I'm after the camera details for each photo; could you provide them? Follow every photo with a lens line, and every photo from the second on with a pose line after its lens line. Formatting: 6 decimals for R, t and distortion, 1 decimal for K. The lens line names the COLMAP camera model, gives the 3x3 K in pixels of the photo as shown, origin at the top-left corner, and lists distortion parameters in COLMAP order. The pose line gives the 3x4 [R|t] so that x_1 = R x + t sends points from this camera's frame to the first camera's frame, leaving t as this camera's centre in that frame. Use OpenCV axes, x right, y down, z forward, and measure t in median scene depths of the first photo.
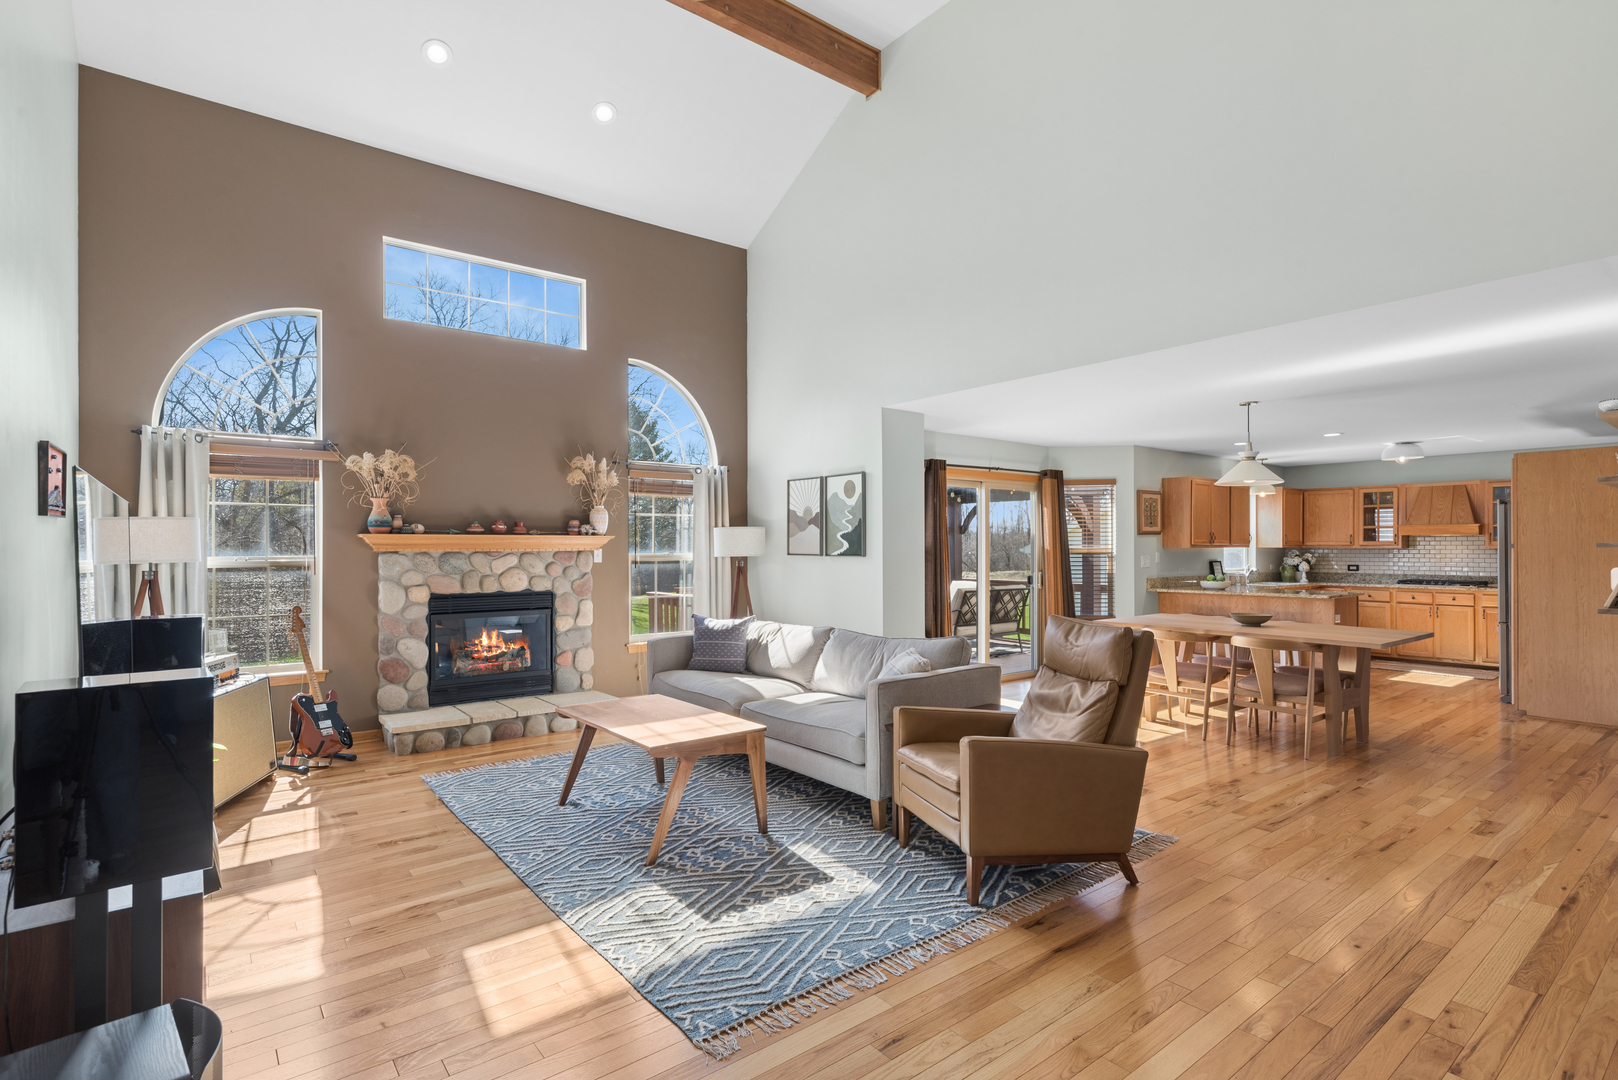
lens RADIAL K [[790.6, 0, 802.7], [0, 790.6, 538.5], [0, 0, 1]] dist [0.001624, 0.000365]
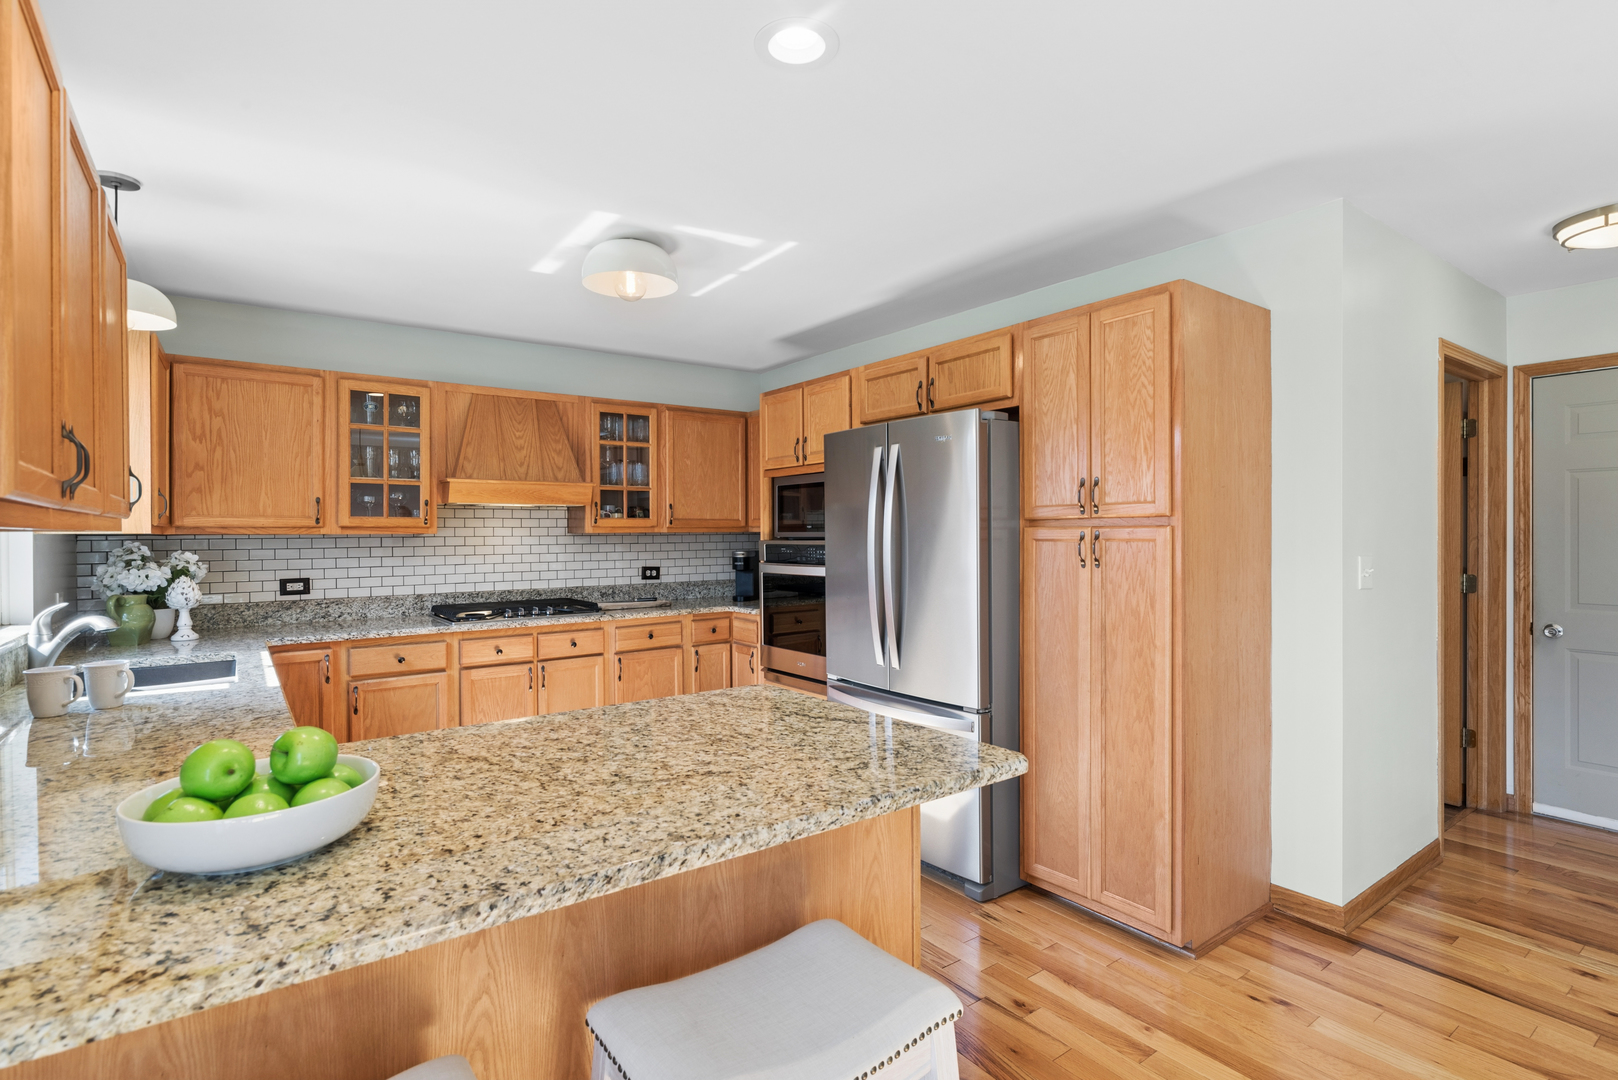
lens RADIAL K [[790.6, 0, 802.7], [0, 790.6, 538.5], [0, 0, 1]] dist [0.001624, 0.000365]
pose [[0.038135, -0.008930, 0.999233, 0.383668], [-0.003299, 0.999953, 0.009062, 0.011427], [-0.999267, -0.003642, 0.038103, 0.879822]]
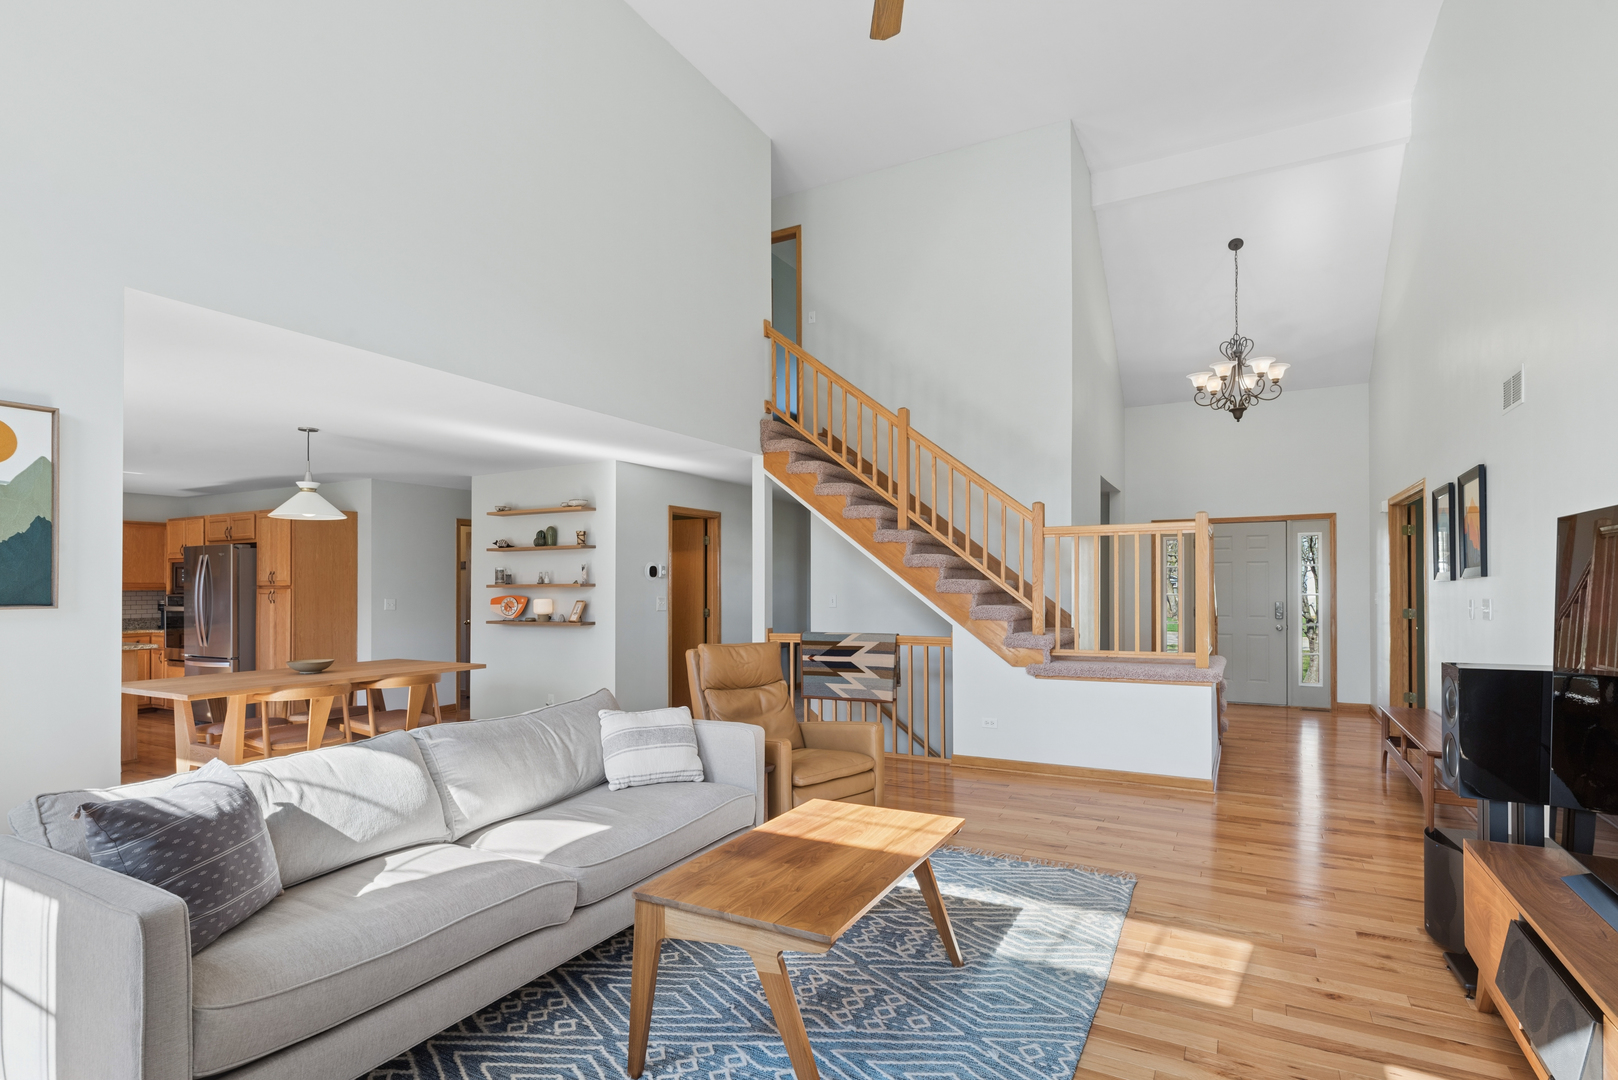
lens RADIAL K [[788.6, 0, 806.6], [0, 788.6, 587.8], [0, 0, 1]] dist [0.014778, -0.000046]
pose [[-0.378595, 0.002694, 0.925559, -0.341668], [-0.003321, 0.999985, -0.004269, 0.009858], [-0.925557, -0.004690, -0.378580, 0.560629]]
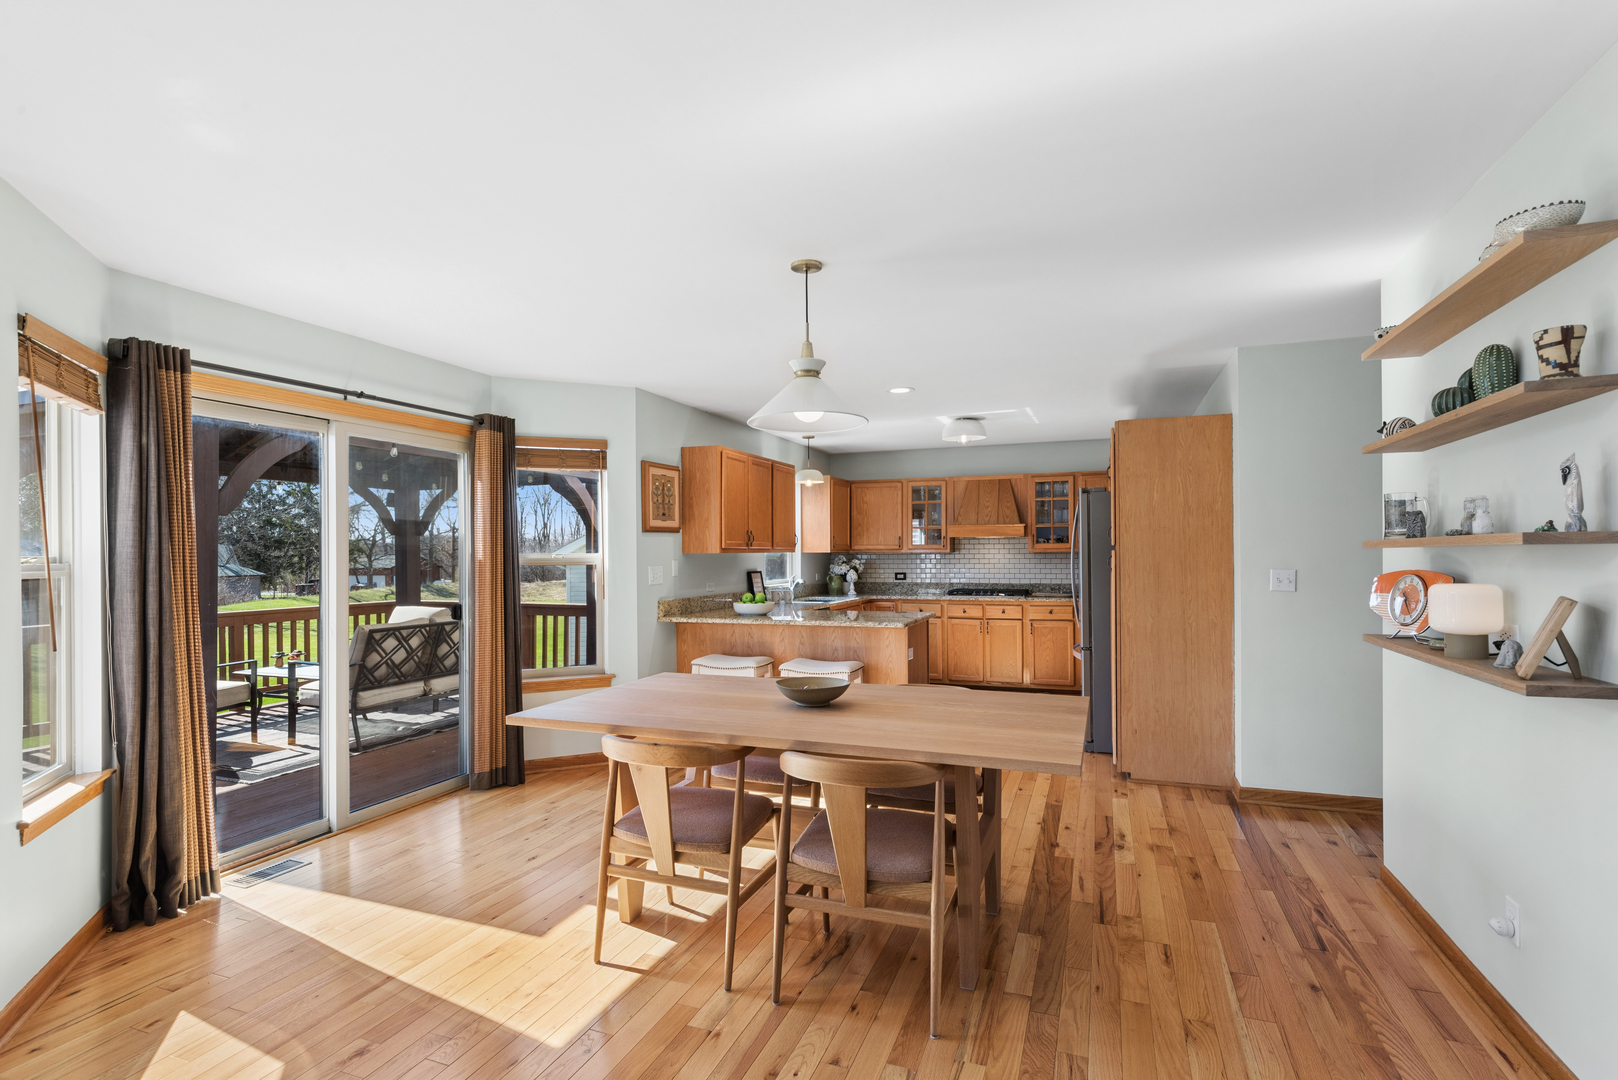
lens RADIAL K [[795.5, 0, 806.1], [0, 795.5, 542.0], [0, 0, 1]] dist [0.000262, -0.000523]
pose [[0.856621, 0.001498, 0.515944, 0.206276], [0.001249, 0.999987, -0.004977, 0.005768], [-0.515945, 0.004908, 0.856608, 0.389233]]
